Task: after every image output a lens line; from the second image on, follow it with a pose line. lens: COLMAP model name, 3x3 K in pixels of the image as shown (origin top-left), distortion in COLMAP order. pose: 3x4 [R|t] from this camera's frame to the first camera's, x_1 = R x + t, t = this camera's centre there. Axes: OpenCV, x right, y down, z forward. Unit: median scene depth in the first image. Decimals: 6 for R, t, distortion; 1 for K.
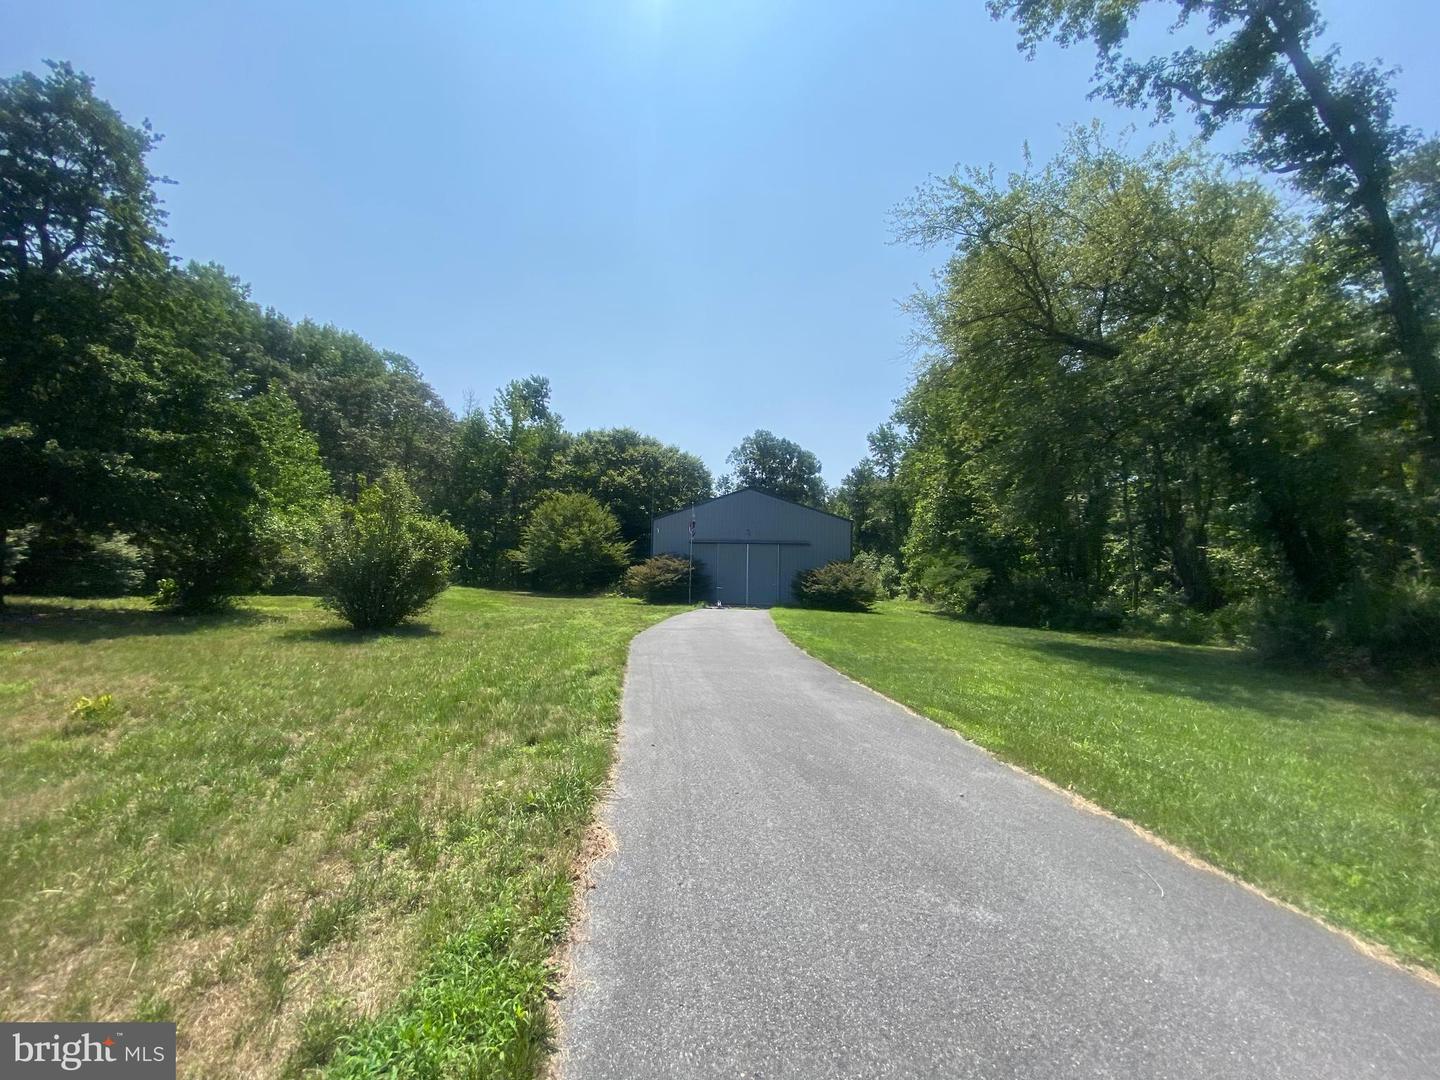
lens RADIAL K [[575.7, 0, 724.6], [0, 575.7, 539.6], [0, 0, 1]] dist [0.003762, -0.013407]
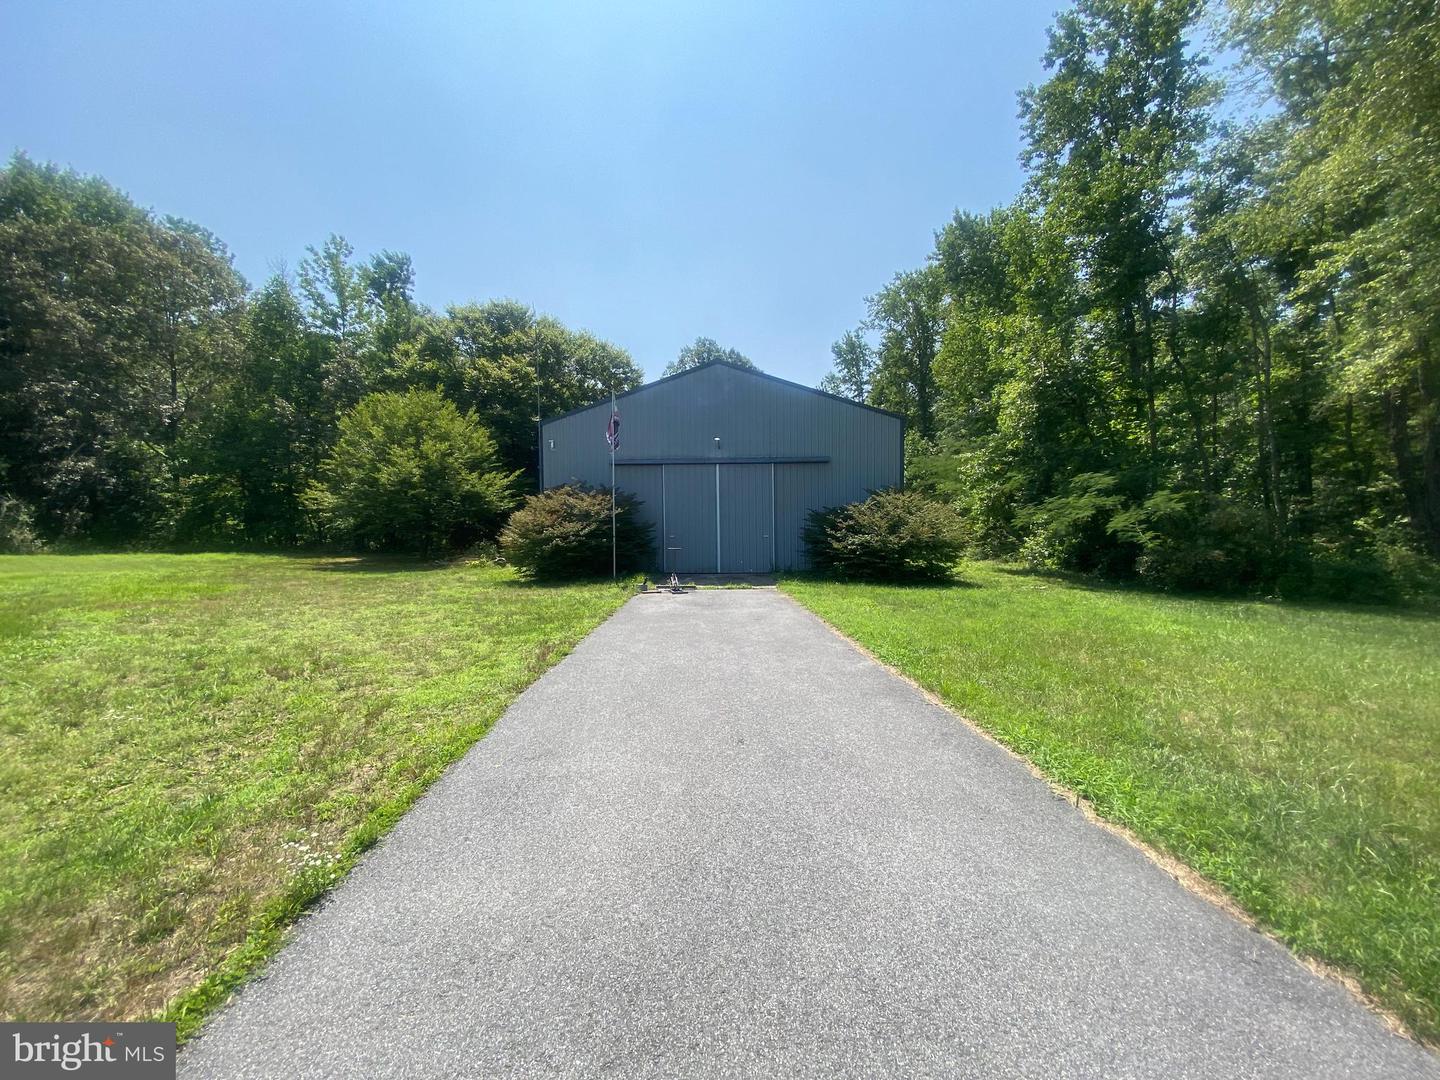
lens RADIAL K [[575.7, 0, 721.7], [0, 575.7, 537.1], [0, 0, 1]] dist [0.003762, -0.013407]
pose [[0.993543, -0.034795, 0.107987, -0.013912], [0.024680, 0.995301, 0.093627, 0.020218], [-0.110737, -0.090358, 0.989734, 0.348249]]
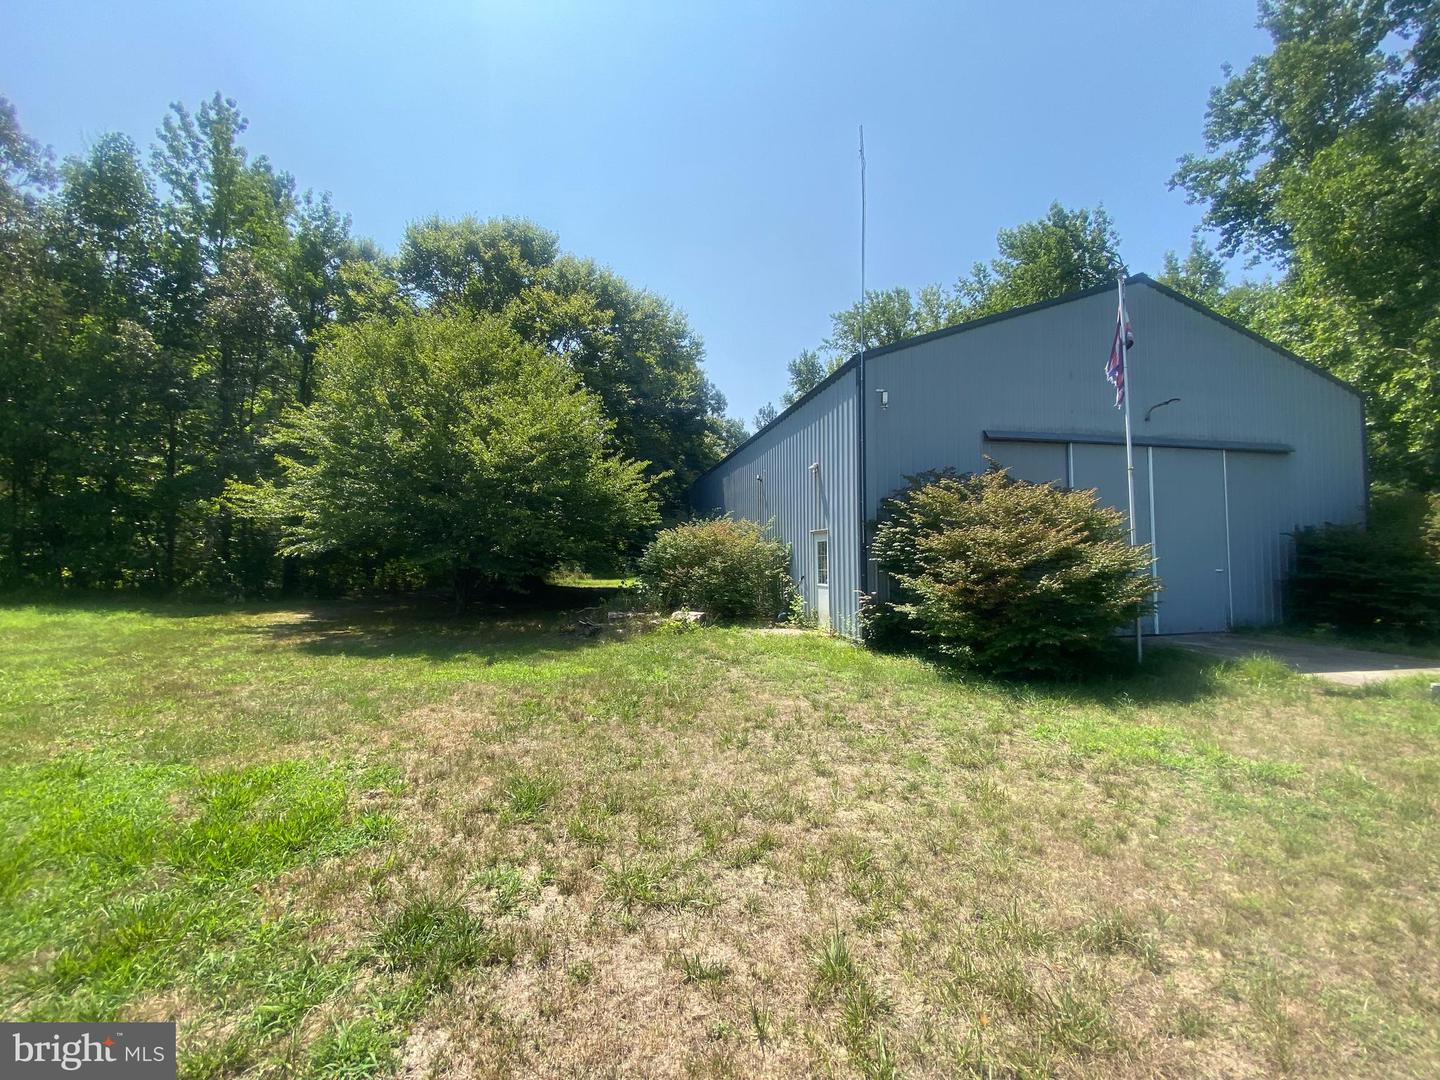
lens RADIAL K [[575.7, 0, 716.3], [0, 575.7, 539.0], [0, 0, 1]] dist [0.003762, -0.013407]
pose [[0.931868, -0.016001, 0.362445, -0.238181], [-0.000420, 0.998979, 0.045183, 0.034924], [-0.362798, -0.042257, 0.930909, 0.608627]]
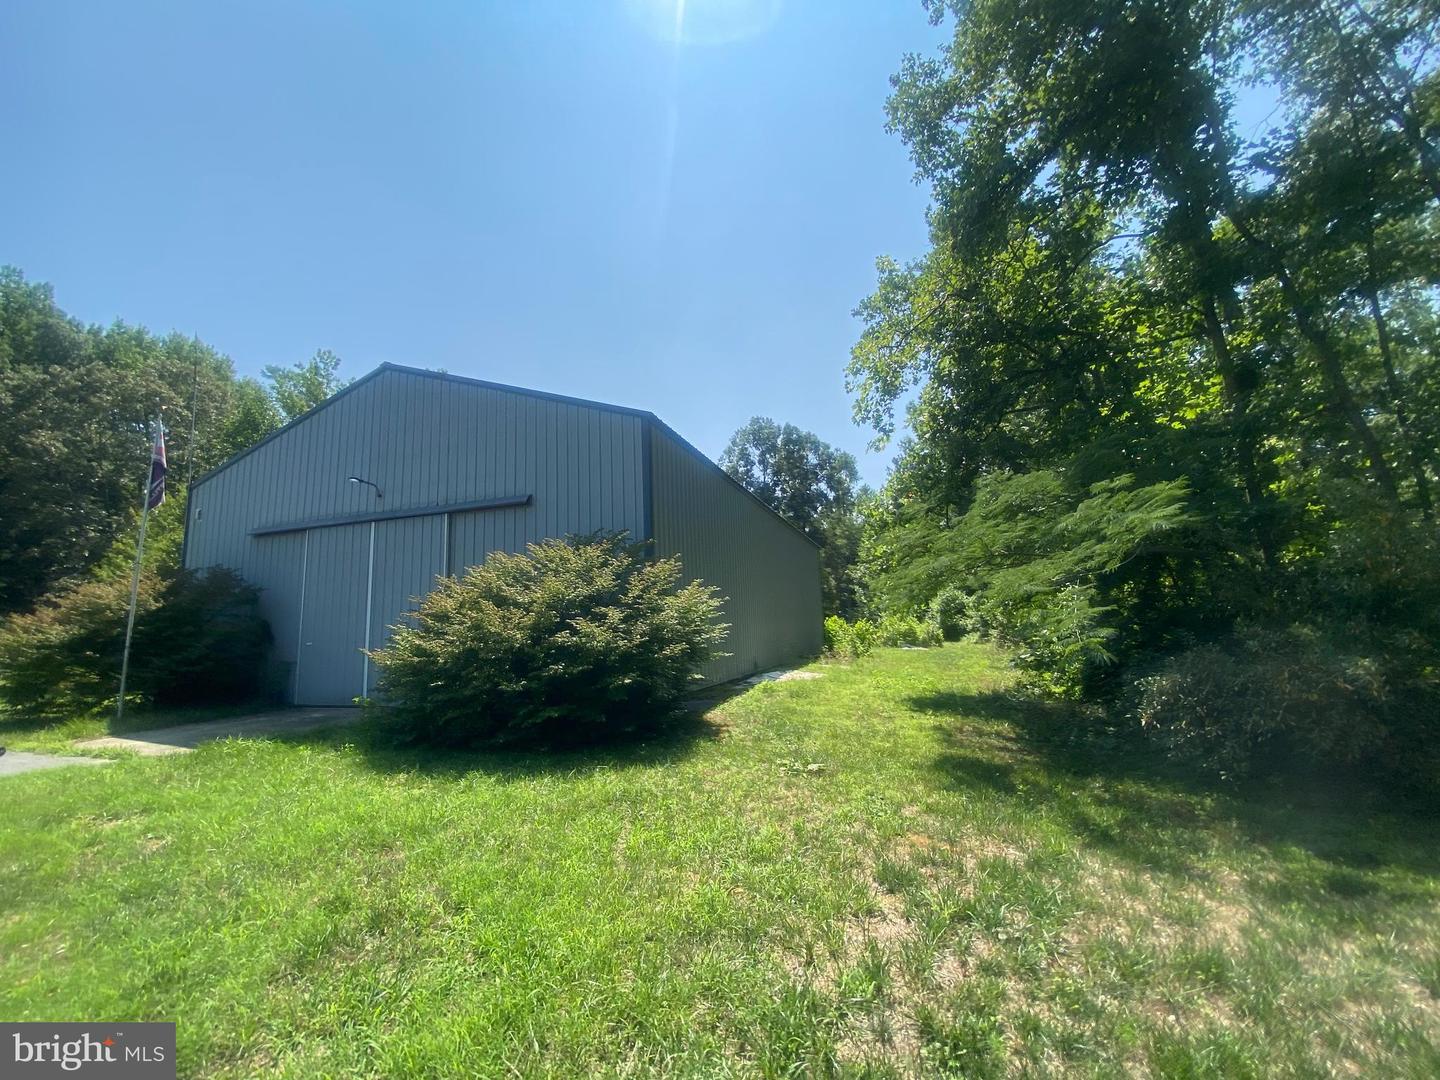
lens RADIAL K [[580.9, 0, 714.5], [0, 580.9, 534.5], [0, 0, 1]] dist [-0.001409, -0.000100]
pose [[0.983426, -0.088925, -0.158007, 0.222752], [0.074467, 0.992670, -0.095191, 0.048419], [0.165313, 0.081847, 0.982839, 0.538613]]
